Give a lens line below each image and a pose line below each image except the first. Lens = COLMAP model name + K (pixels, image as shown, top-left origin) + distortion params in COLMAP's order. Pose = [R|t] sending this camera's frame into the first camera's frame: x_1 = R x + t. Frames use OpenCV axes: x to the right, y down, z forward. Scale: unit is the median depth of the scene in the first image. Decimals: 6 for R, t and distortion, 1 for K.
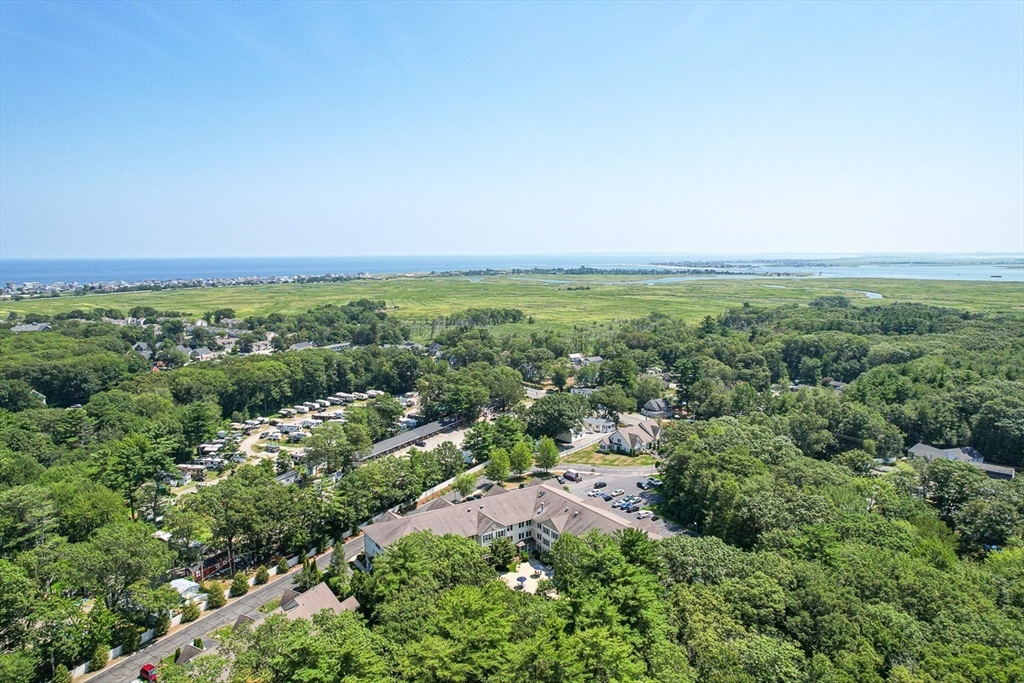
lens RADIAL K [[663.3, 0, 524.2], [0, 663.3, 341.6], [0, 0, 1]] dist [-0.048087, 0.052834]
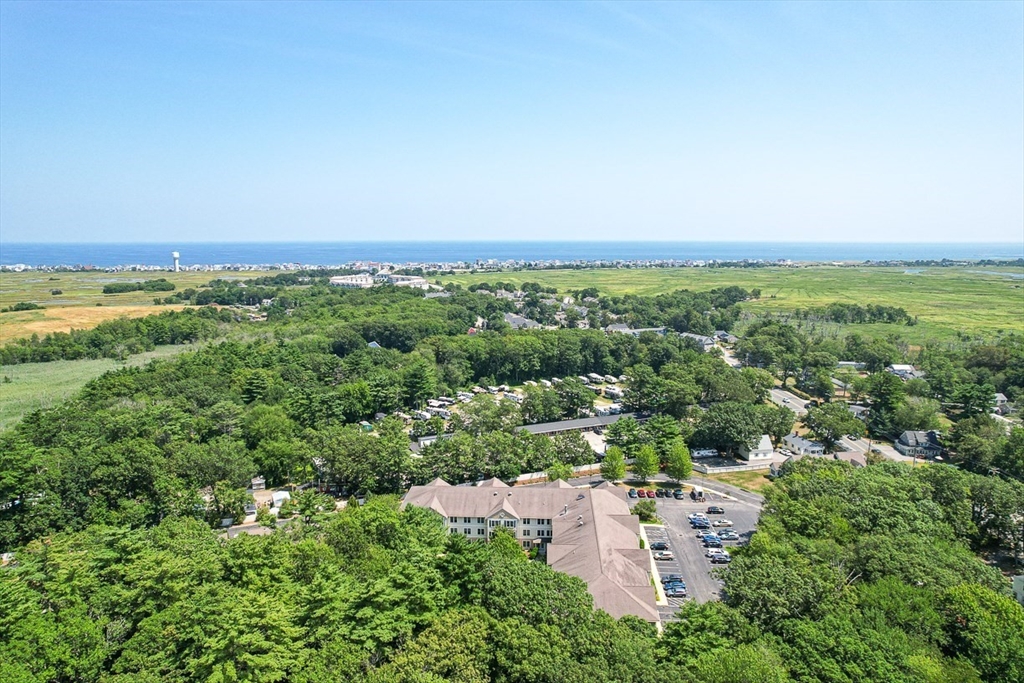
lens RADIAL K [[663.3, 0, 524.2], [0, 663.3, 341.6], [0, 0, 1]] dist [-0.048087, 0.052834]
pose [[0.804884, 0.098984, -0.585119, 0.229350], [-0.085803, 0.995042, 0.050301, -0.015163], [0.587196, 0.009718, 0.809386, 0.085556]]
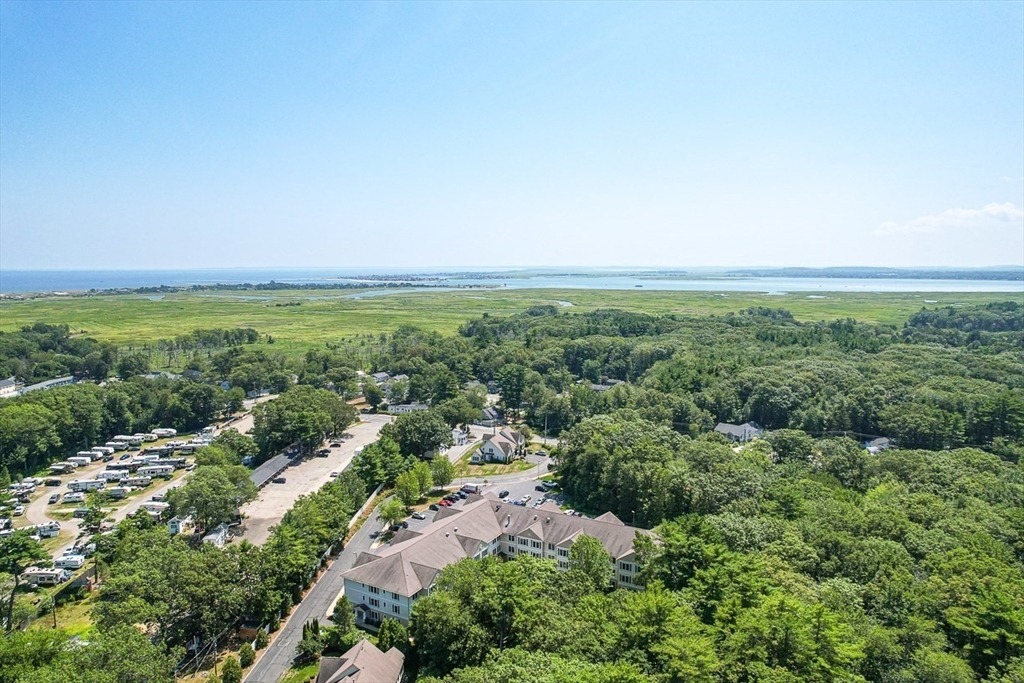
lens RADIAL K [[663.3, 0, 524.2], [0, 663.3, 341.6], [0, 0, 1]] dist [-0.048087, 0.052834]
pose [[0.897796, -0.048377, 0.437746, -0.169563], [0.057401, 0.998324, -0.007398, -0.004870], [-0.436654, 0.031770, 0.899068, 0.035775]]
